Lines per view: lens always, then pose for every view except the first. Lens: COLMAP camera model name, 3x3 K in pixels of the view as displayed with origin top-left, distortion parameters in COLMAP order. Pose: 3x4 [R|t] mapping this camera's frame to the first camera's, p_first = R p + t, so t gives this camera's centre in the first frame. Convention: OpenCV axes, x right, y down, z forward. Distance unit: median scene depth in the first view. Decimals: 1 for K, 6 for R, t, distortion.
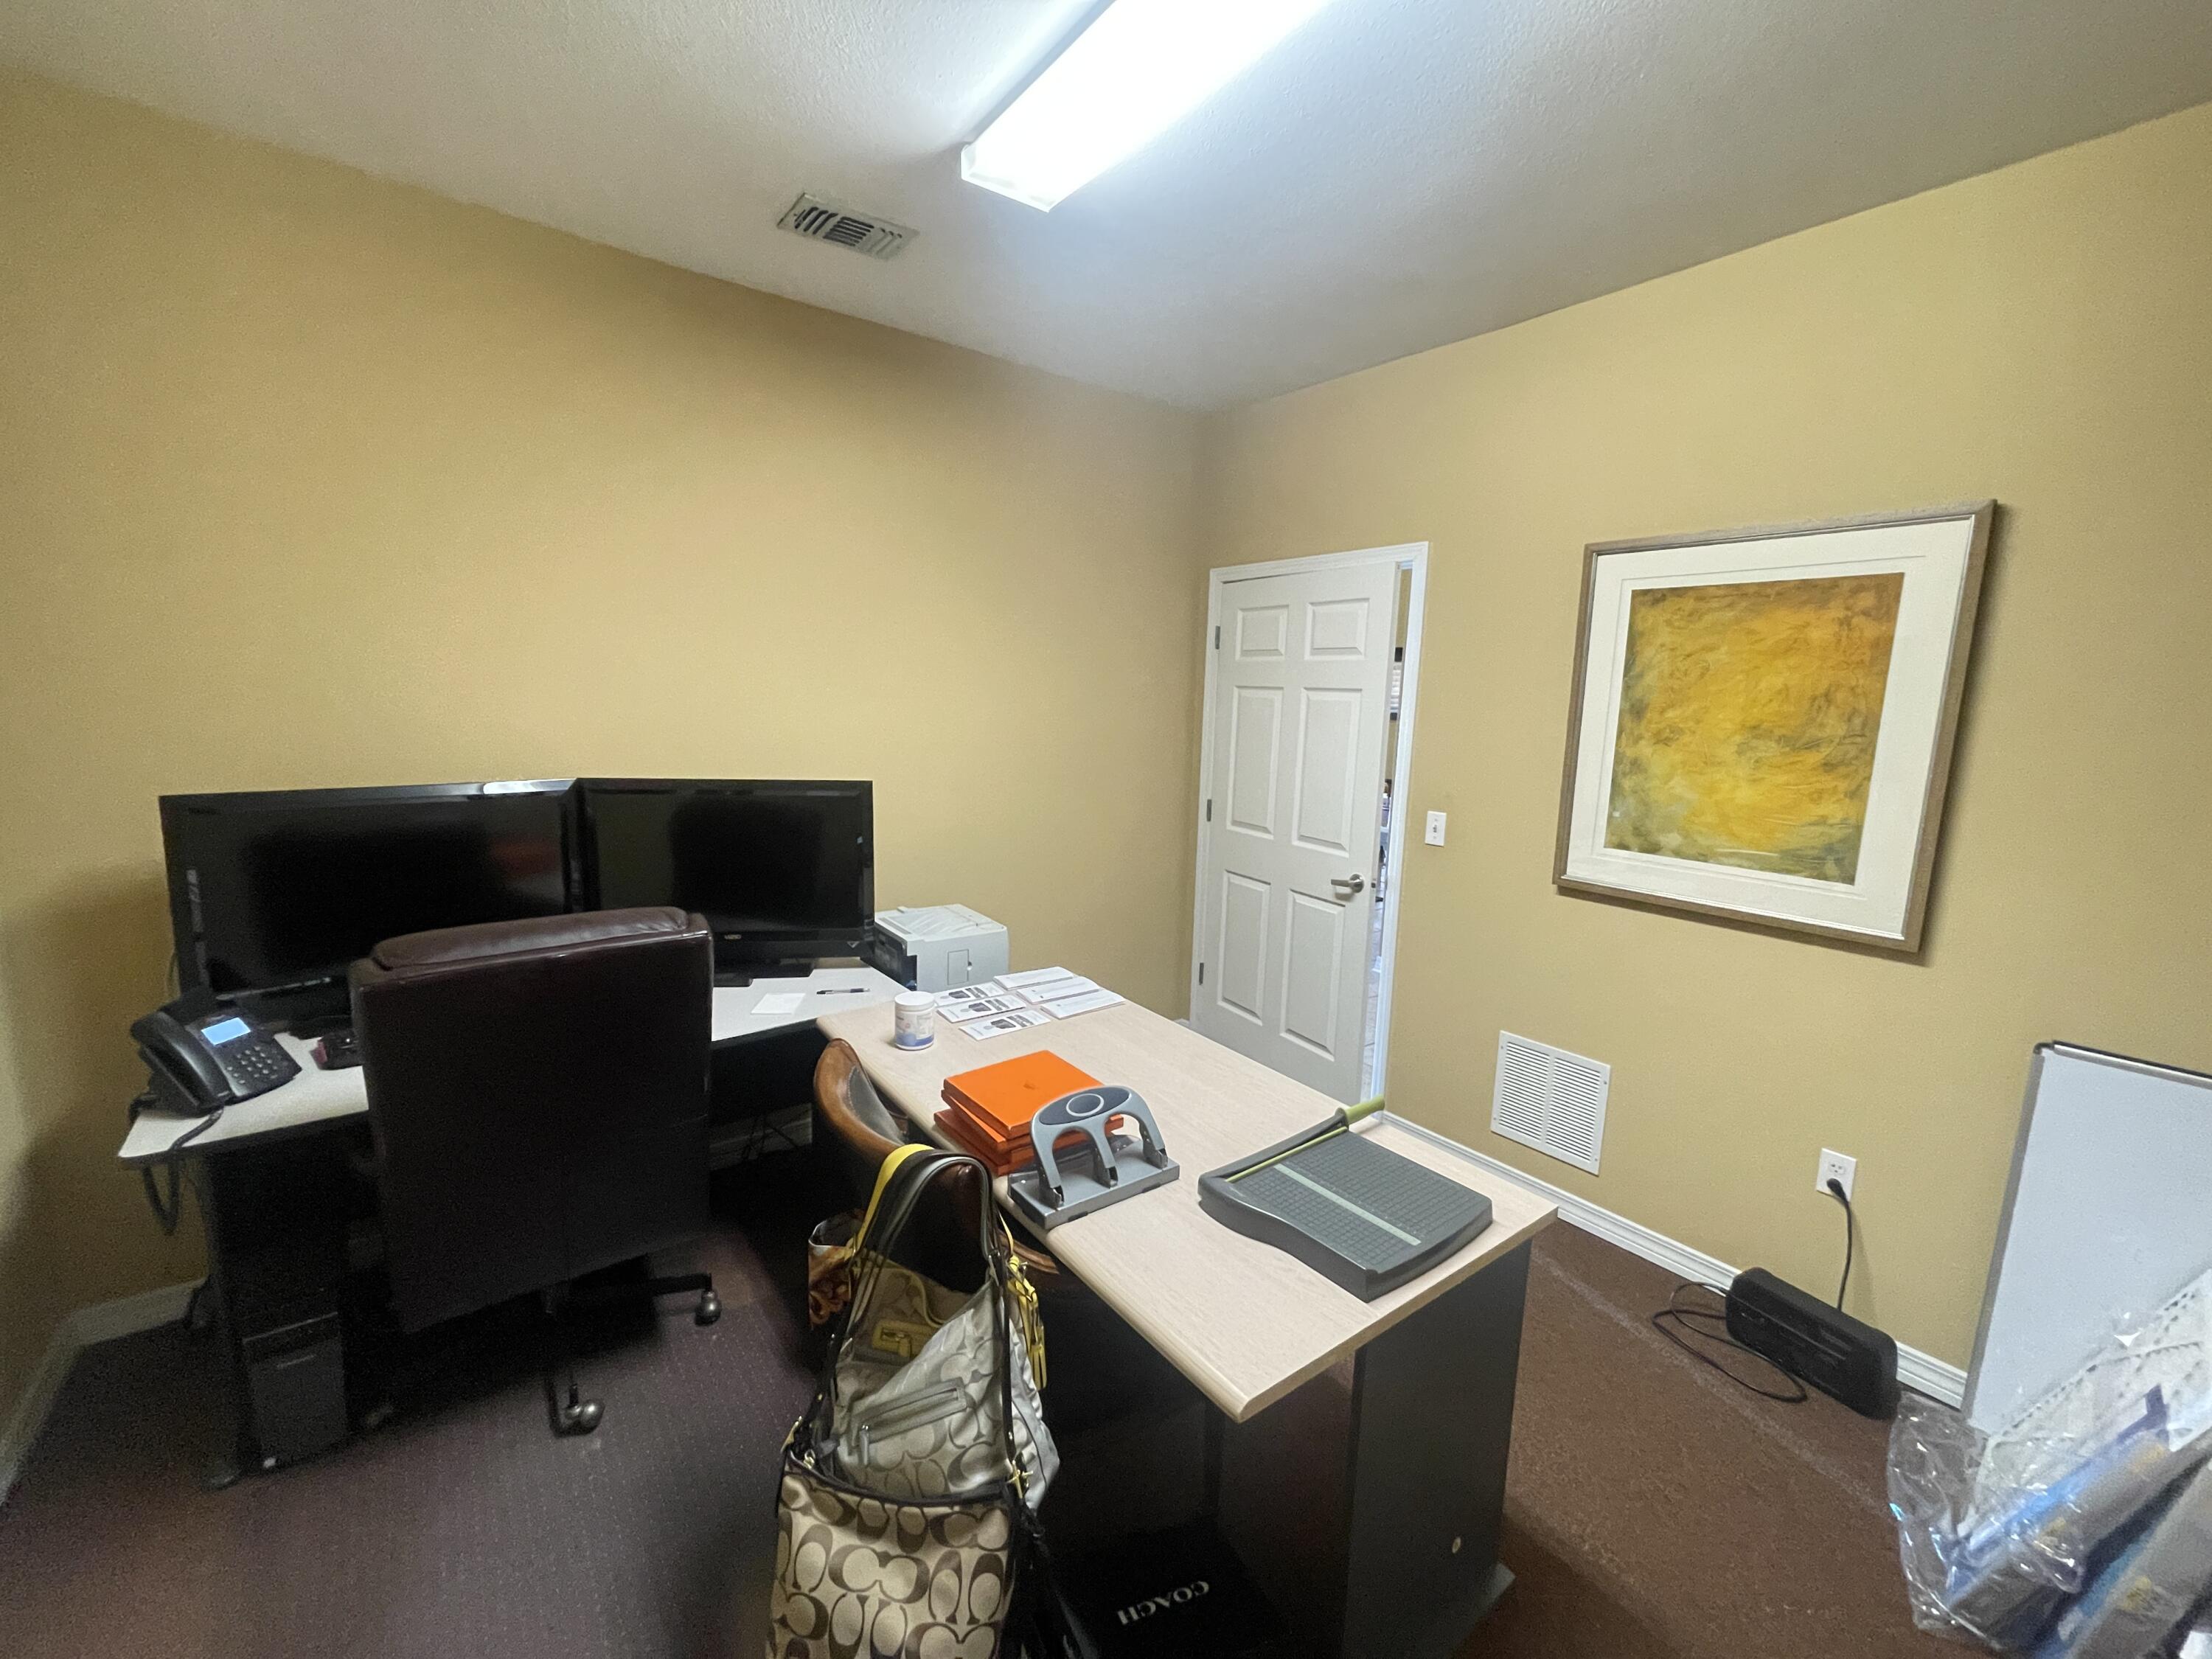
lens RADIAL K [[891.3, 0, 1099.3], [0, 891.3, 825.9], [0, 0, 1]] dist [0.000081, 0.000204]
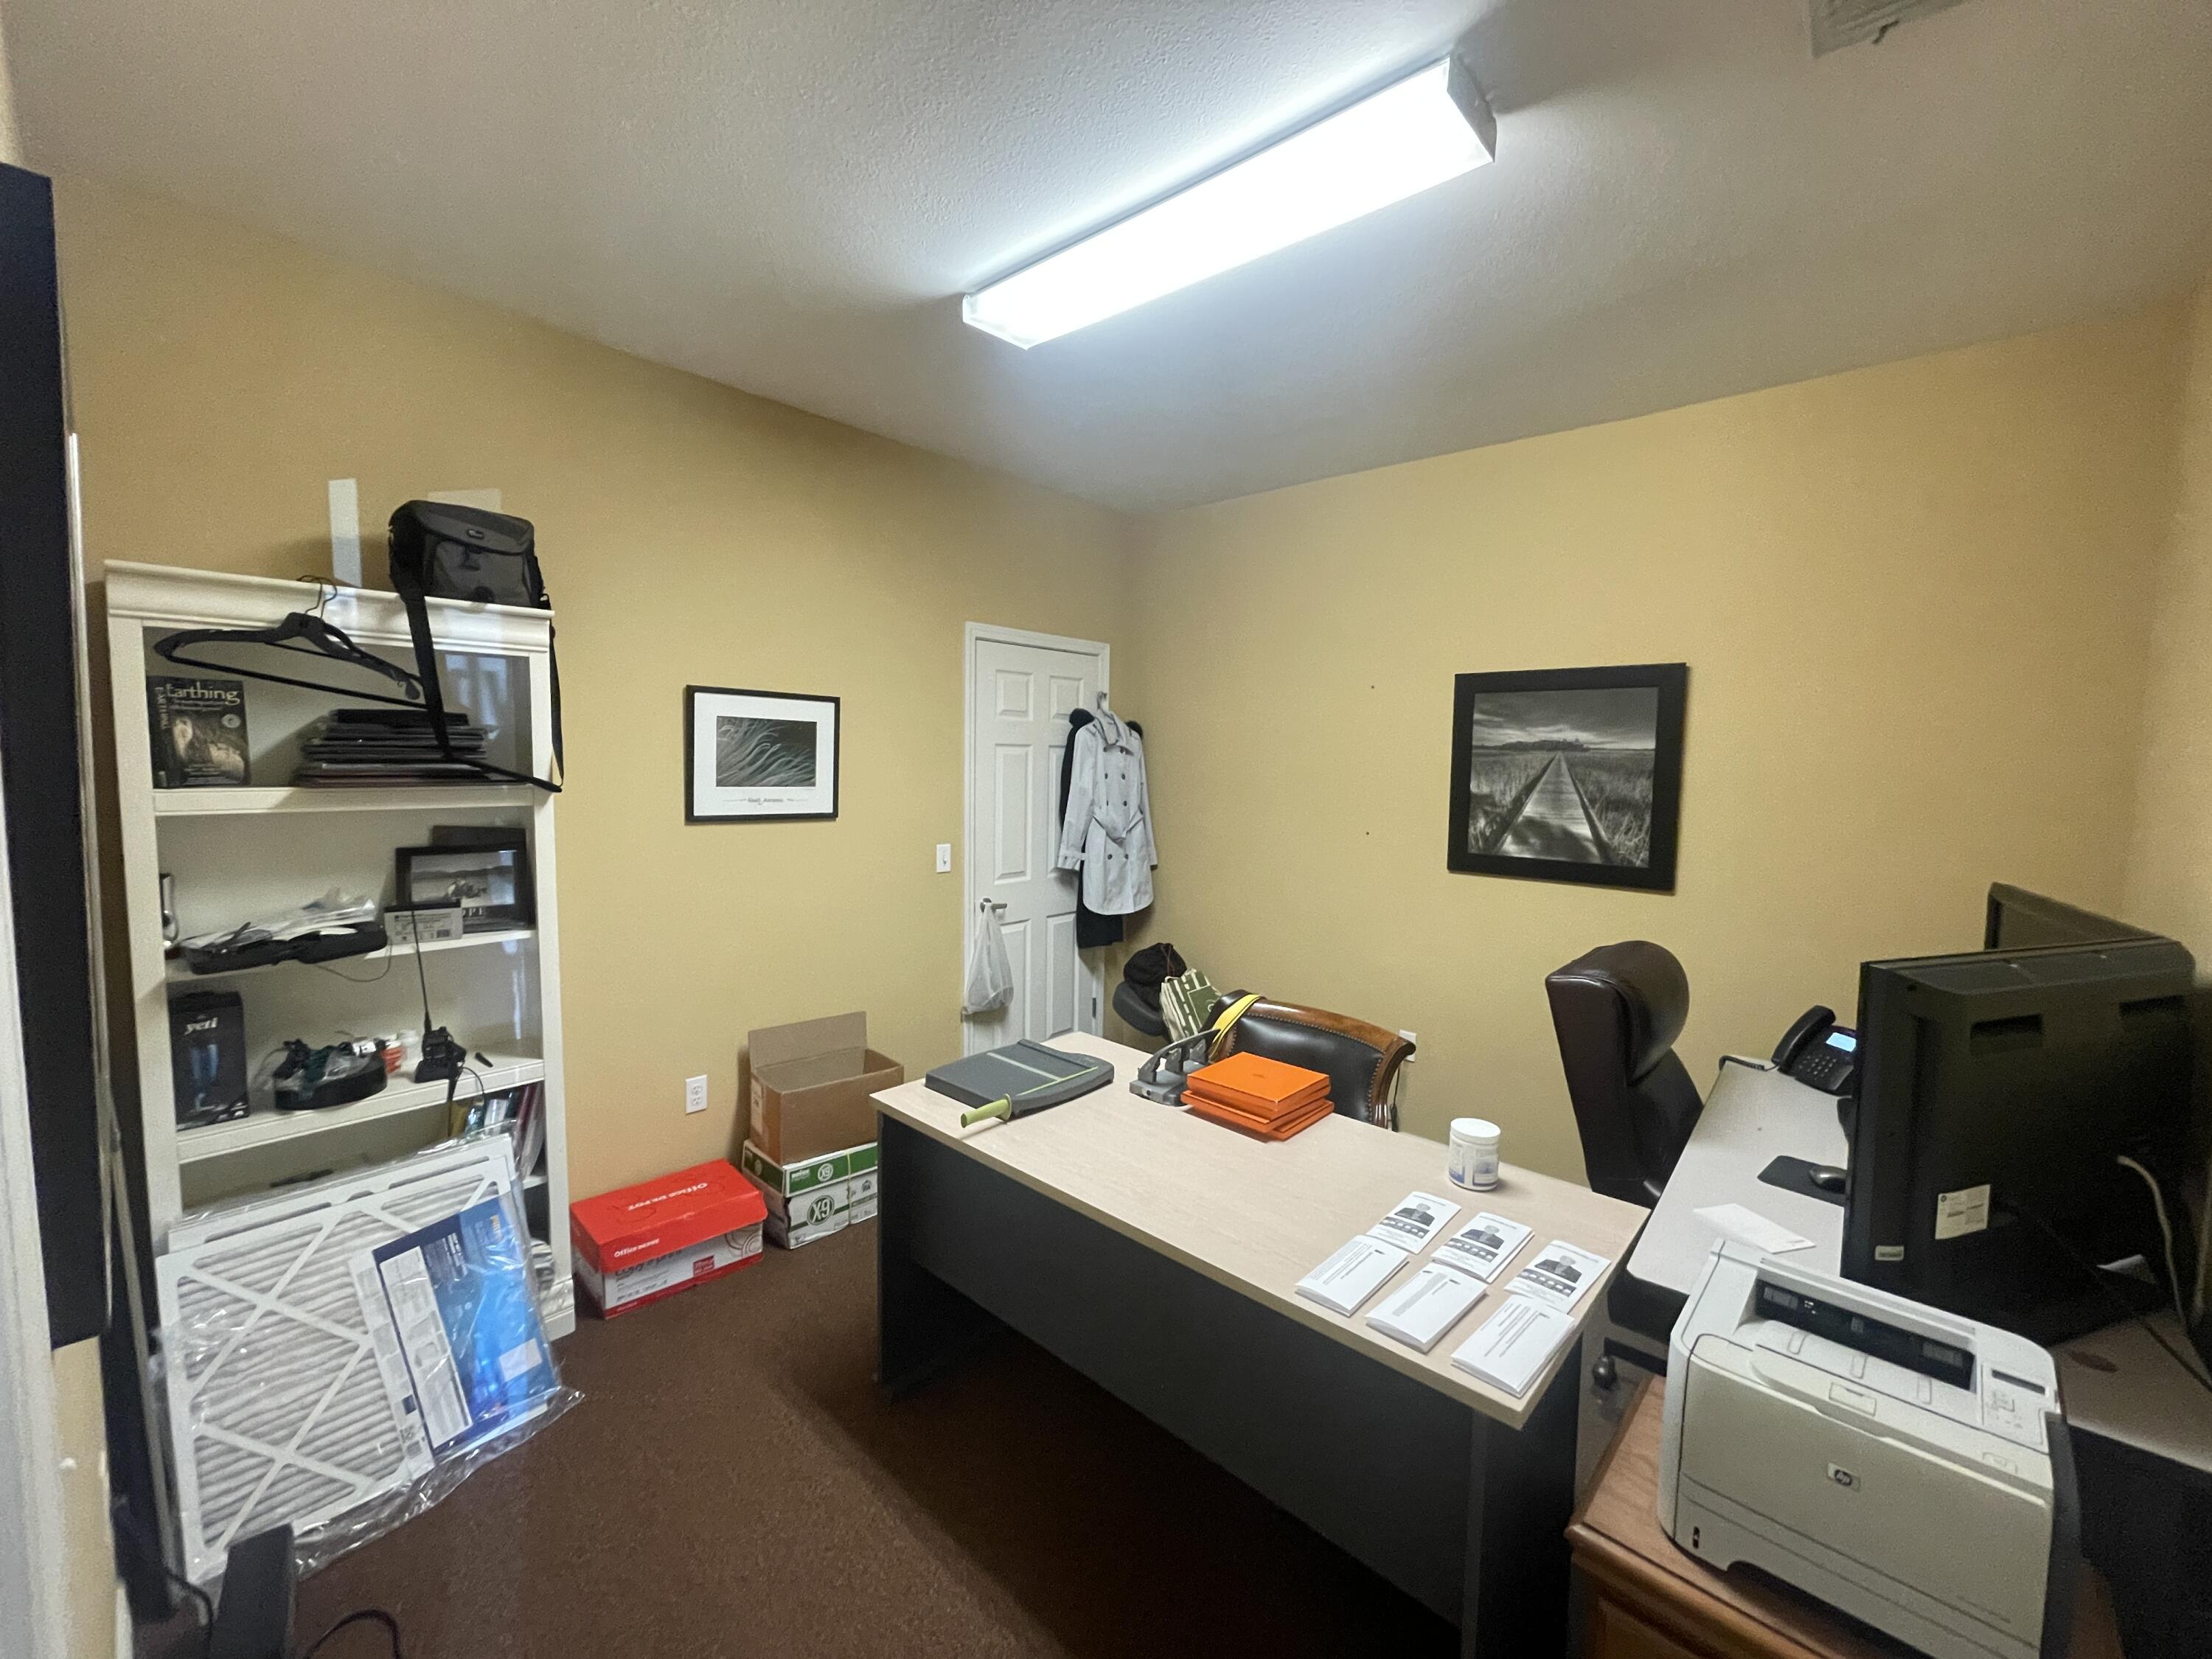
lens RADIAL K [[891.3, 0, 1099.3], [0, 891.3, 825.9], [0, 0, 1]] dist [0.000081, 0.000204]
pose [[-0.981682, -0.032119, -0.187801, 0.275422], [-0.073416, 0.973341, 0.217296, -0.212830], [0.175815, 0.227103, -0.957869, 1.473735]]
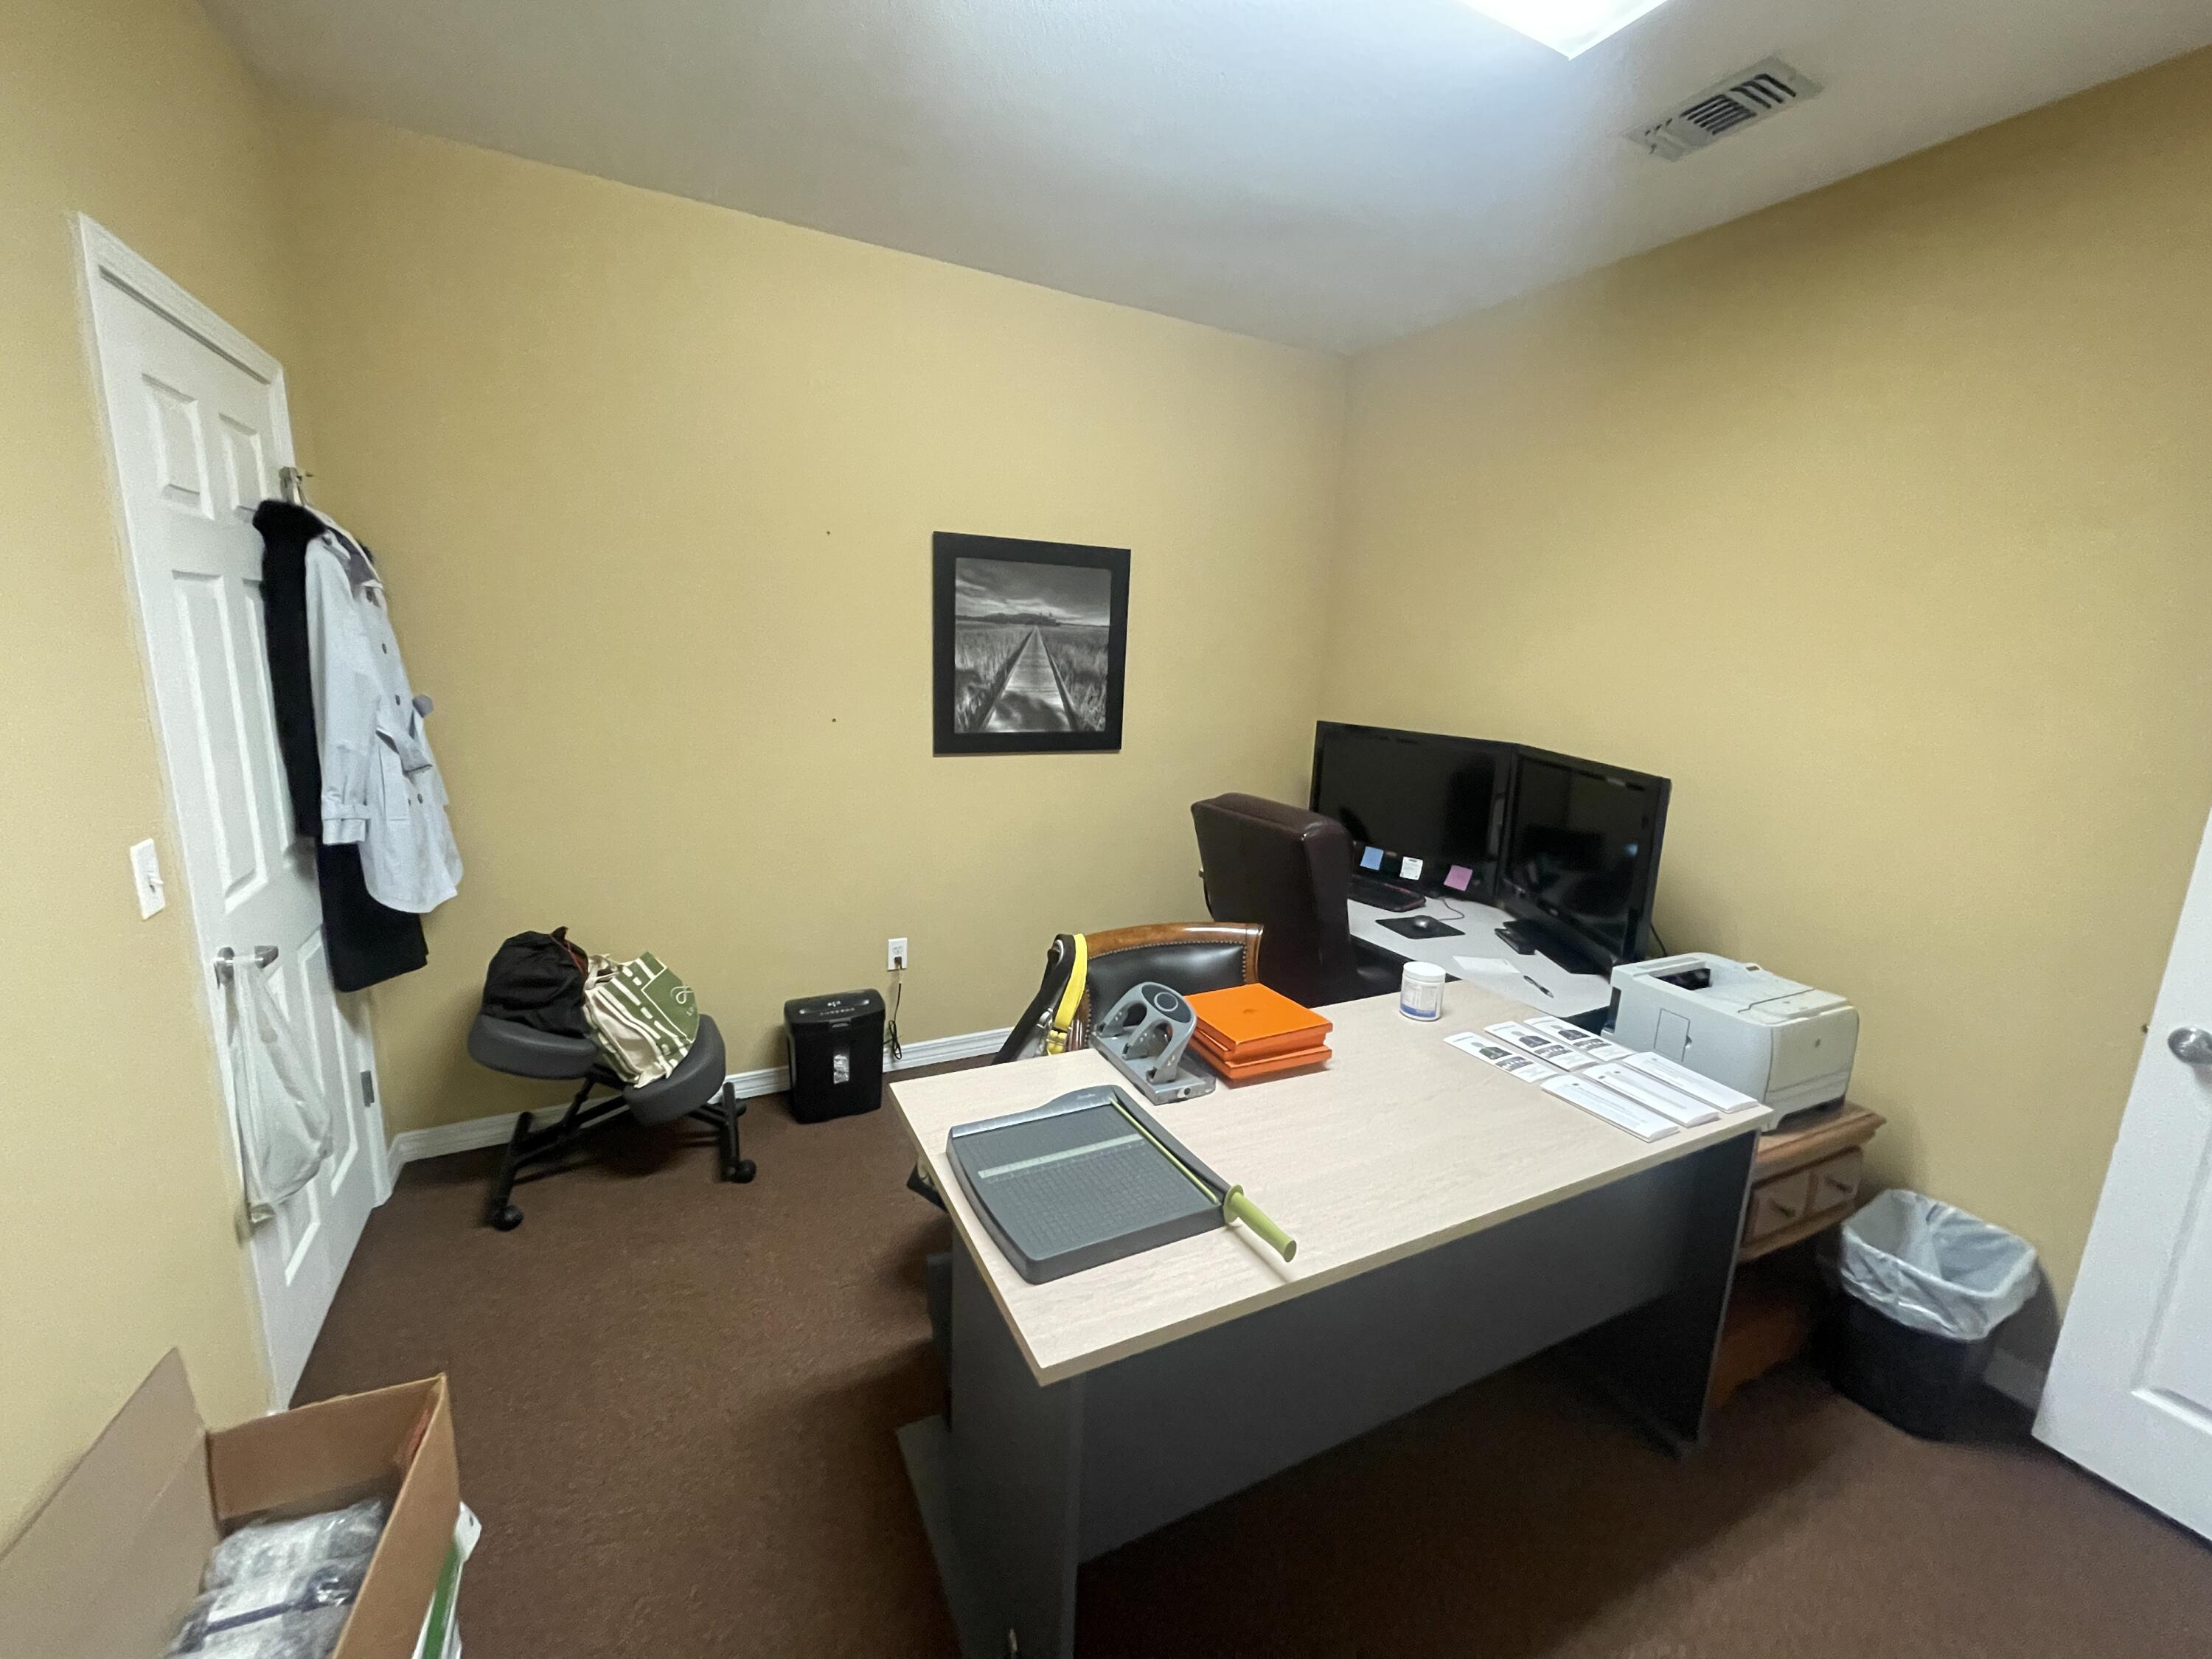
lens RADIAL K [[891.3, 0, 1099.3], [0, 891.3, 825.9], [0, 0, 1]] dist [0.000081, 0.000204]
pose [[-0.167417, 0.160781, -0.972688, 0.694842], [-0.191347, 0.962552, 0.192040, -0.071109], [0.967139, 0.218271, -0.130383, 0.652381]]
